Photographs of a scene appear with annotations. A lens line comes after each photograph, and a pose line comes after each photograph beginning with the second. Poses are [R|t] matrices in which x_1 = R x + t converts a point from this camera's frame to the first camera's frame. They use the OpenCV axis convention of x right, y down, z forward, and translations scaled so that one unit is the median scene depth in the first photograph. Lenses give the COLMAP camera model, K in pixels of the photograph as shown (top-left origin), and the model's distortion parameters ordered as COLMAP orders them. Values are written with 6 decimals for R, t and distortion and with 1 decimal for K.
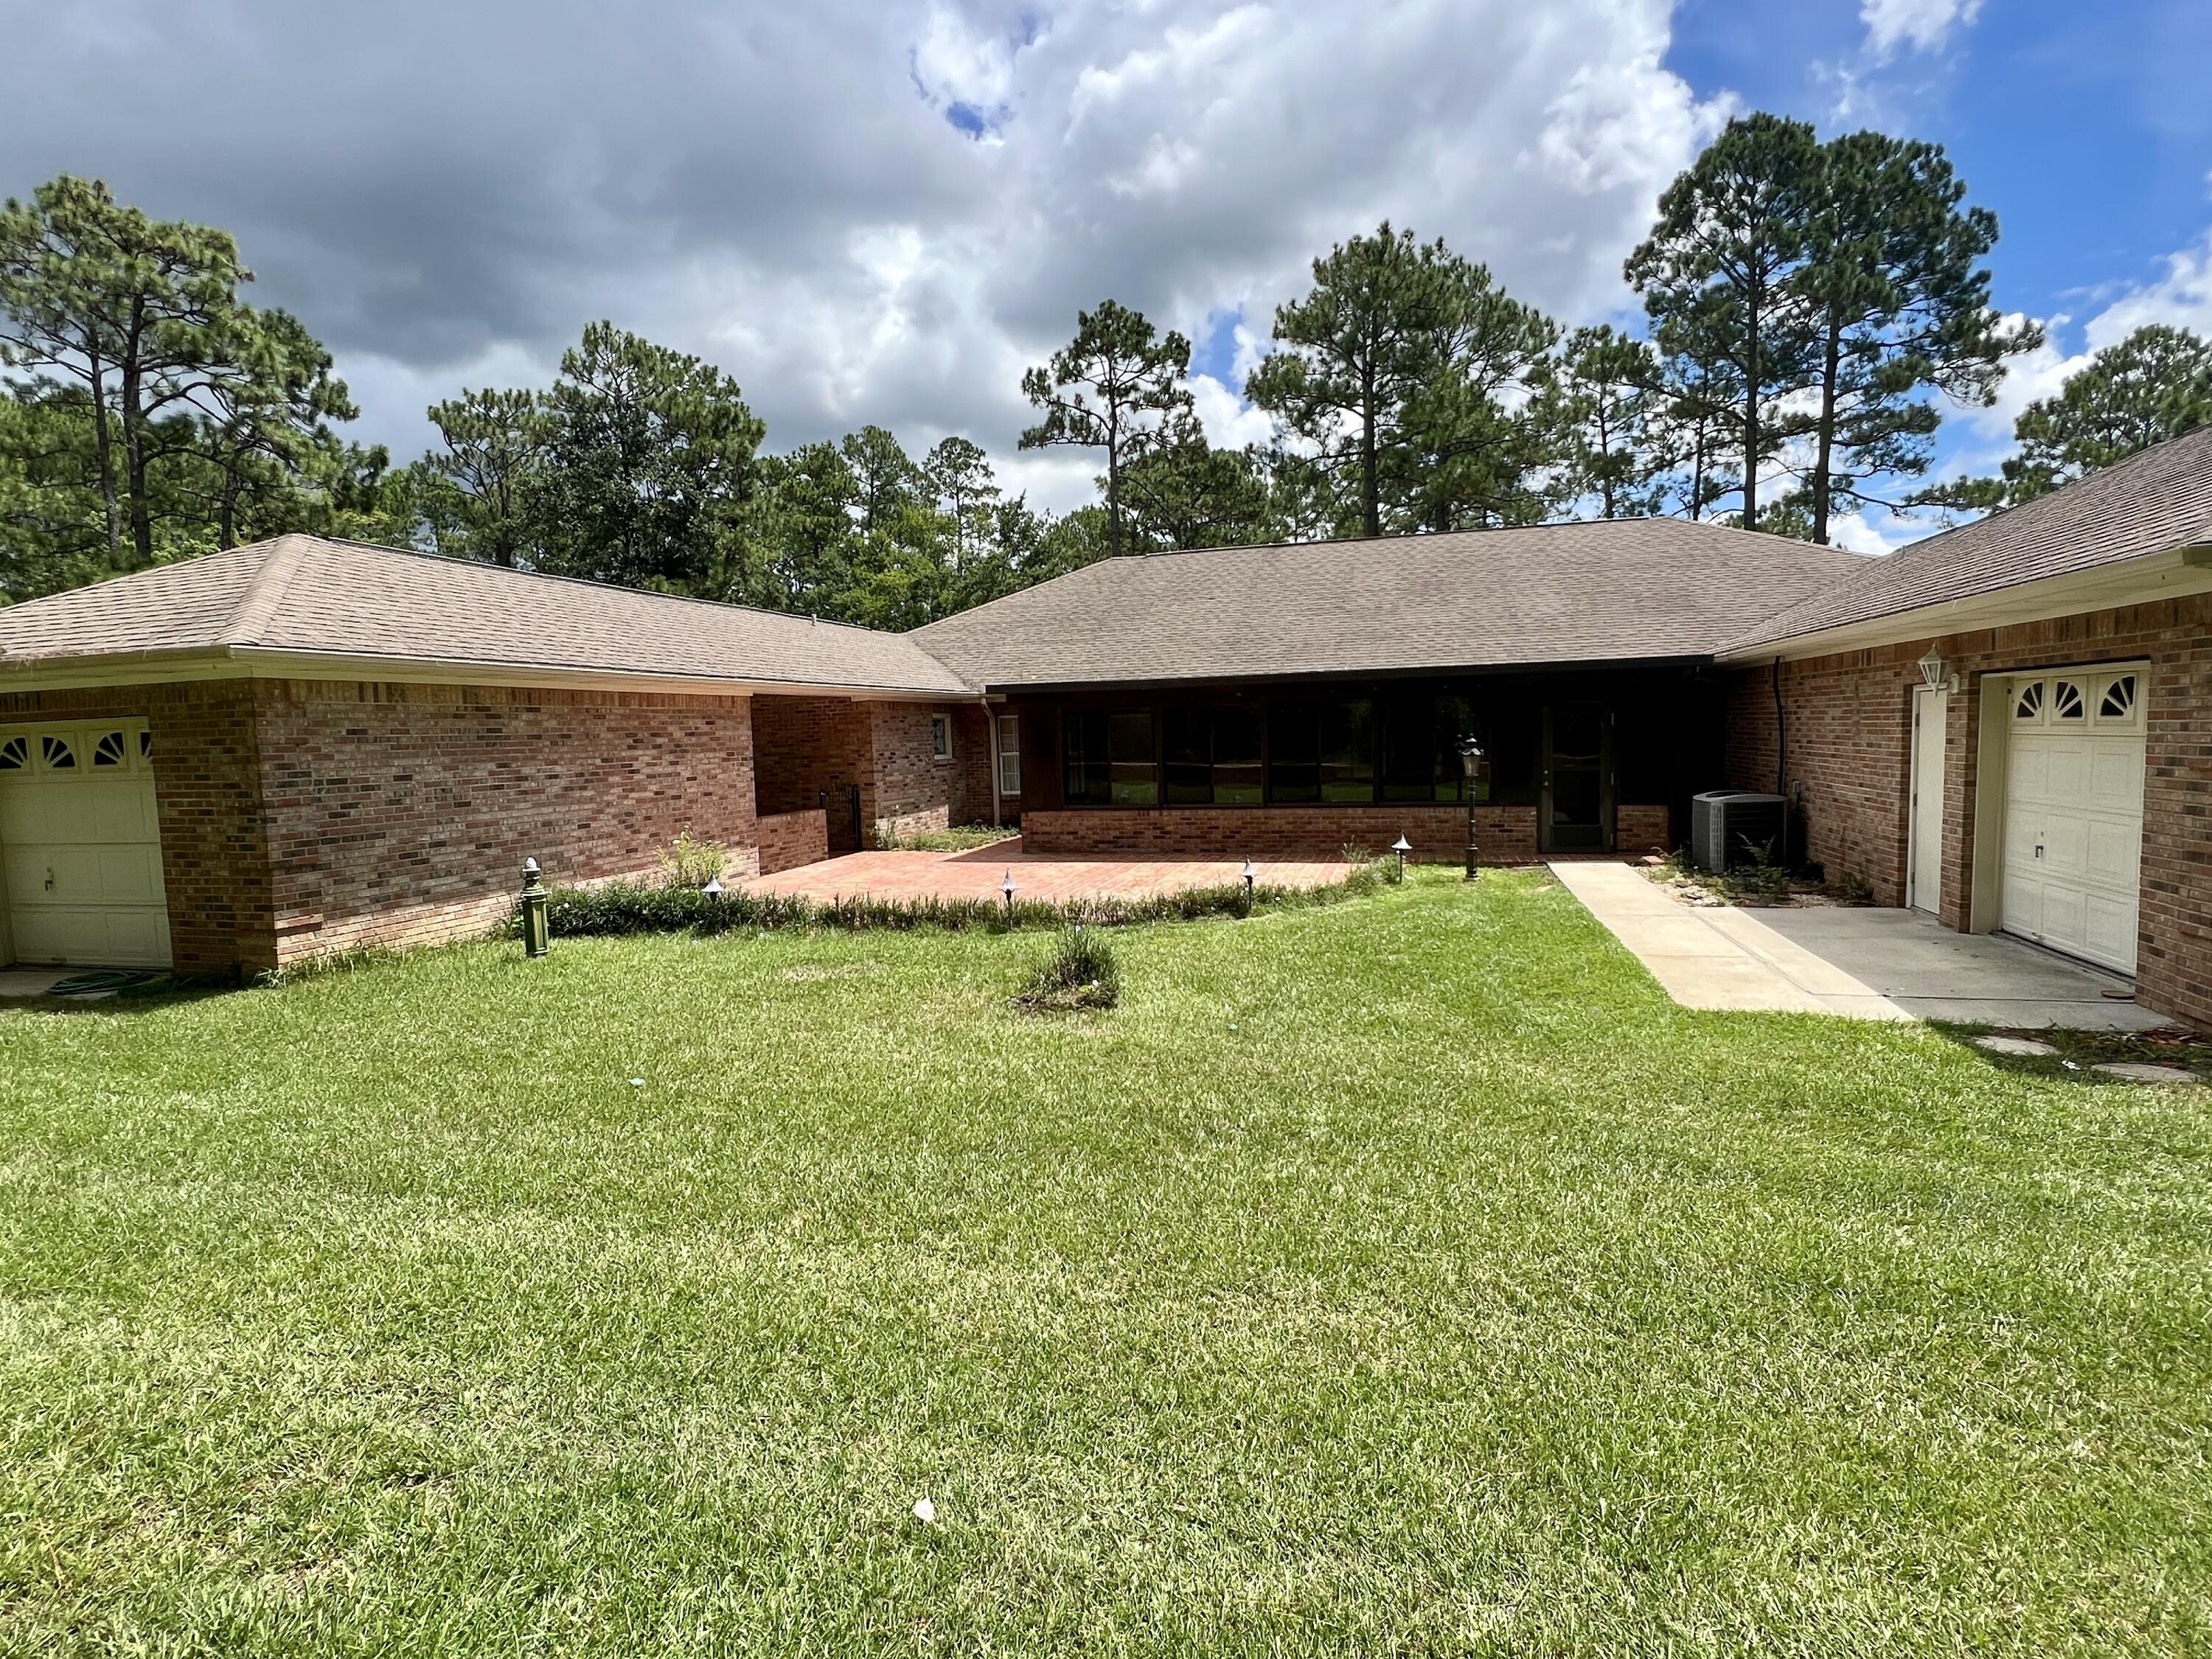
lens RADIAL K [[1113.4, 0, 1099.1], [0, 1113.4, 830.0], [0, 0, 1]] dist [-0.001094, -0.000298]
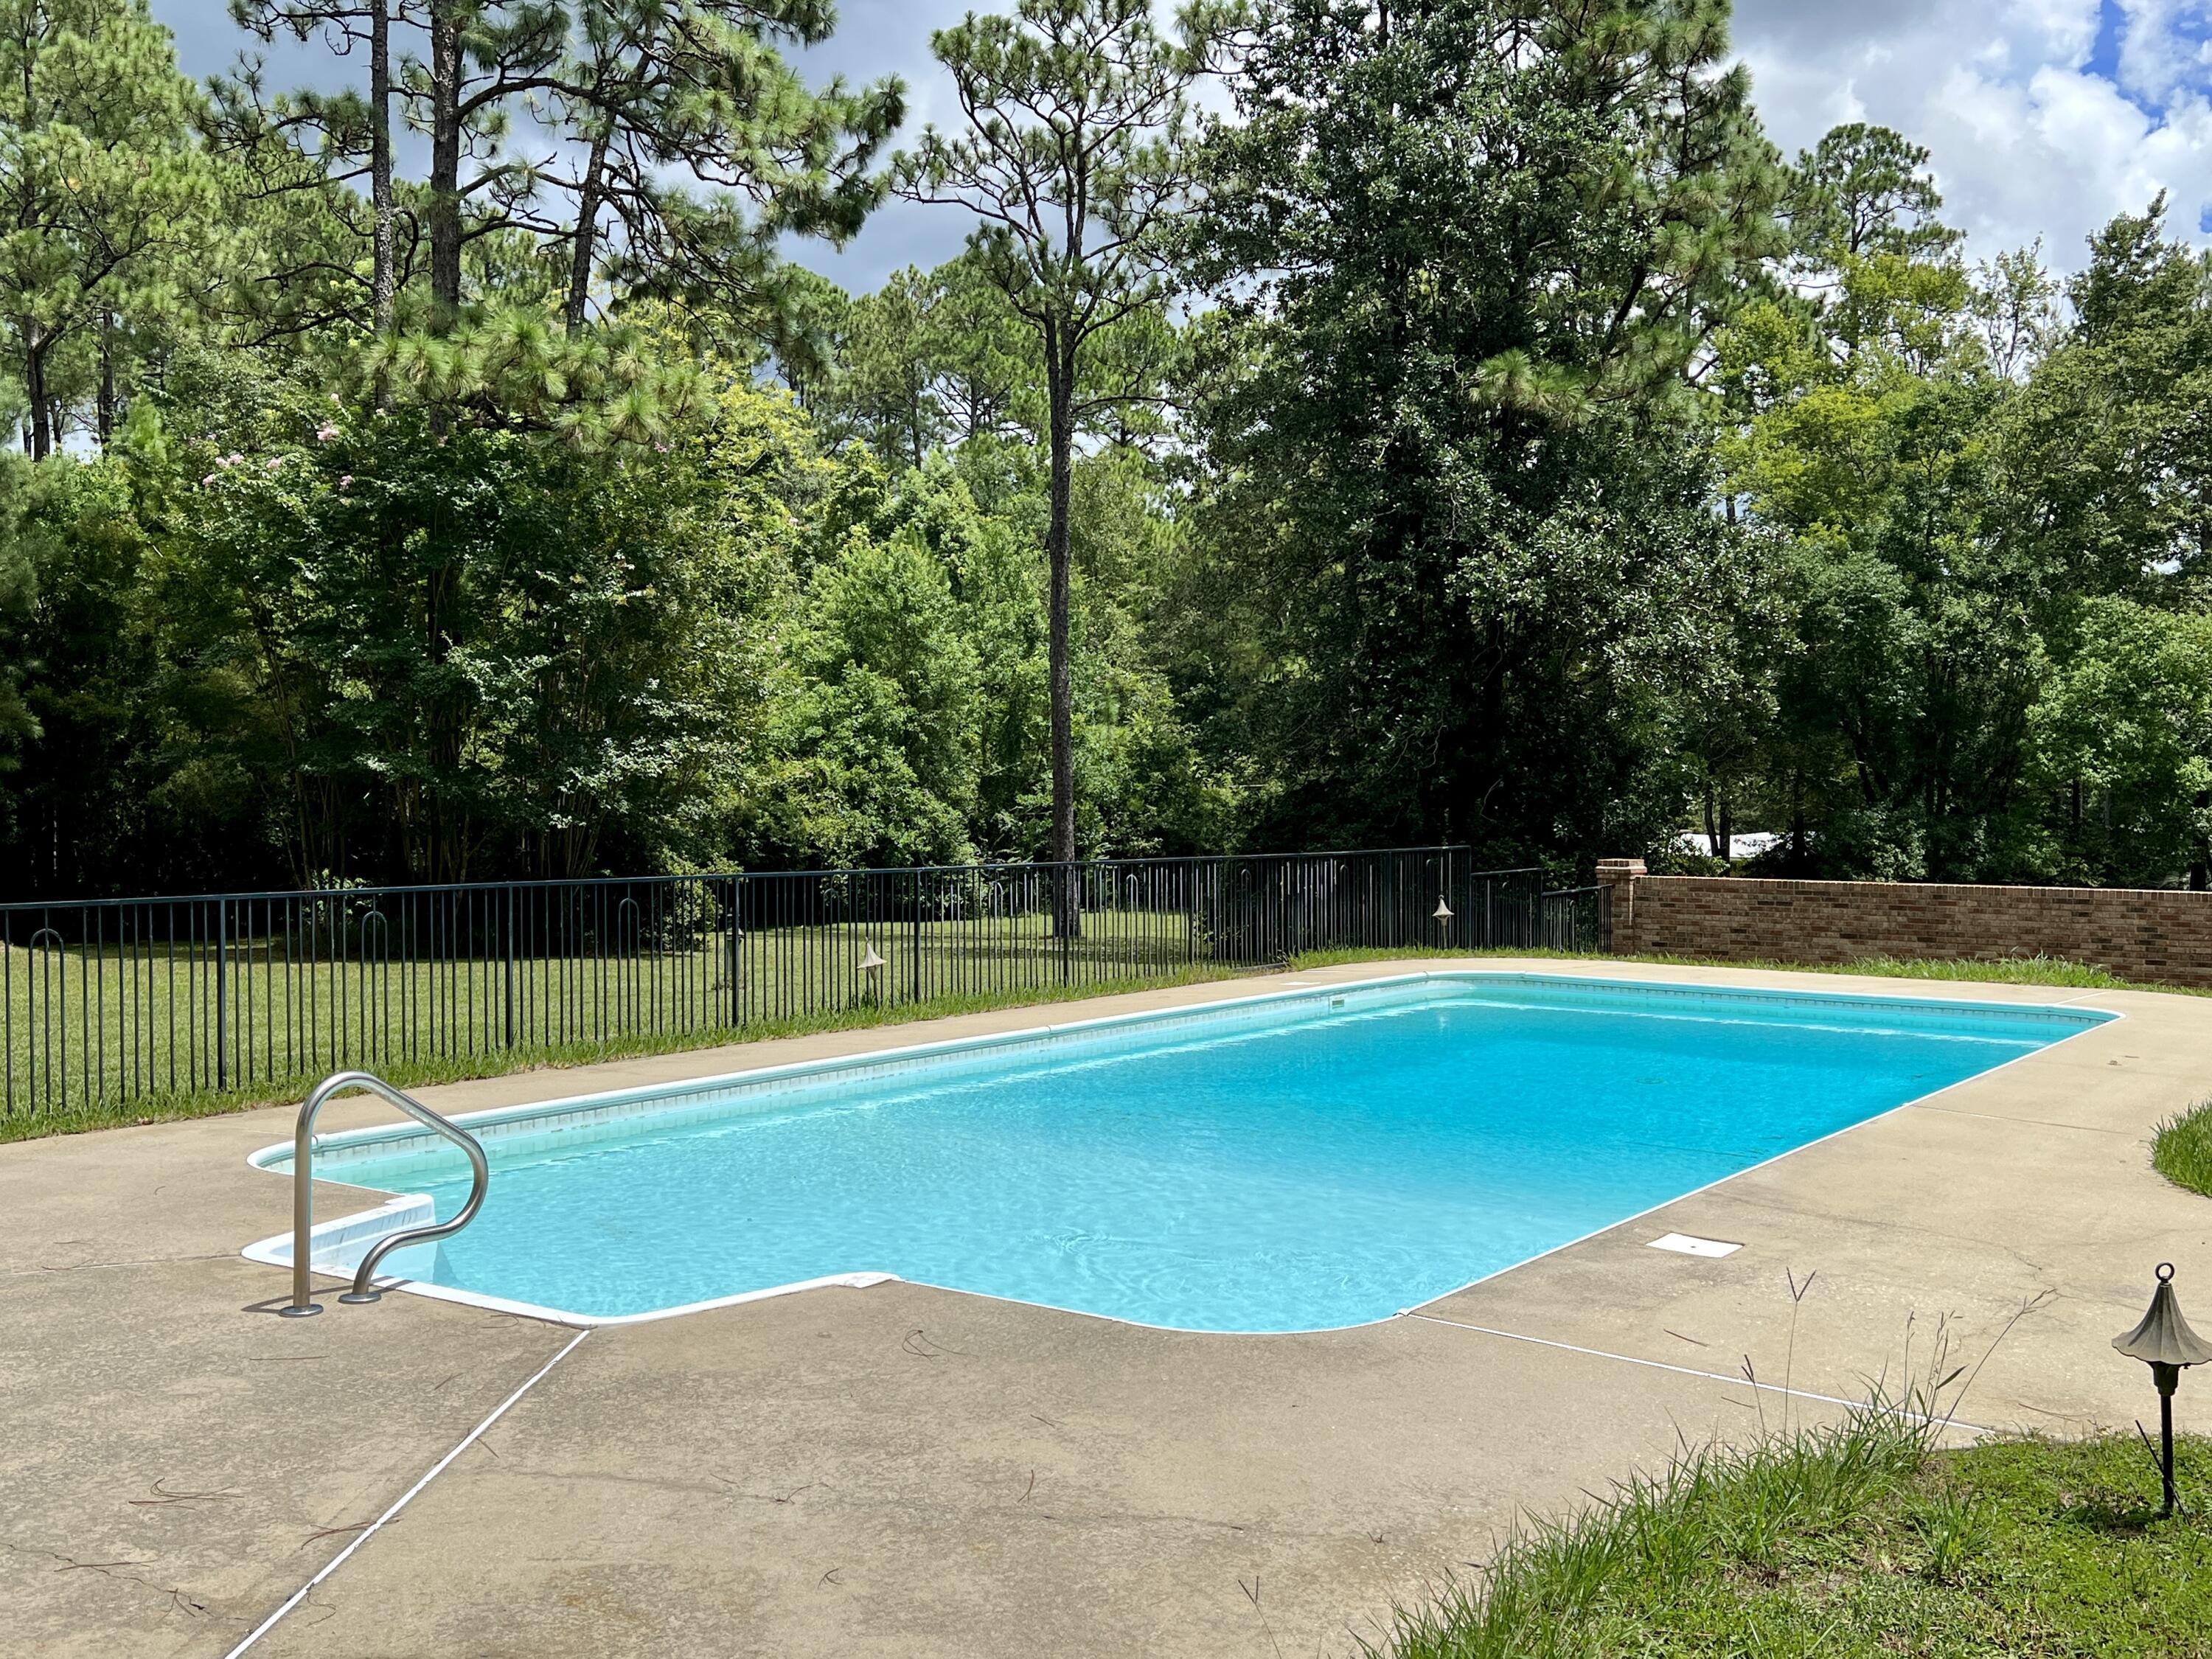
lens RADIAL K [[2123.7, 0, 1108.6], [0, 2123.7, 828.7], [0, 0, 1]] dist [-0.008638, 0.000000]
pose [[0.947075, 0.037395, -0.318827, -0.240814], [-0.058431, 0.996682, -0.056670, -0.007734], [0.315649, 0.072300, 0.946117, 0.216435]]
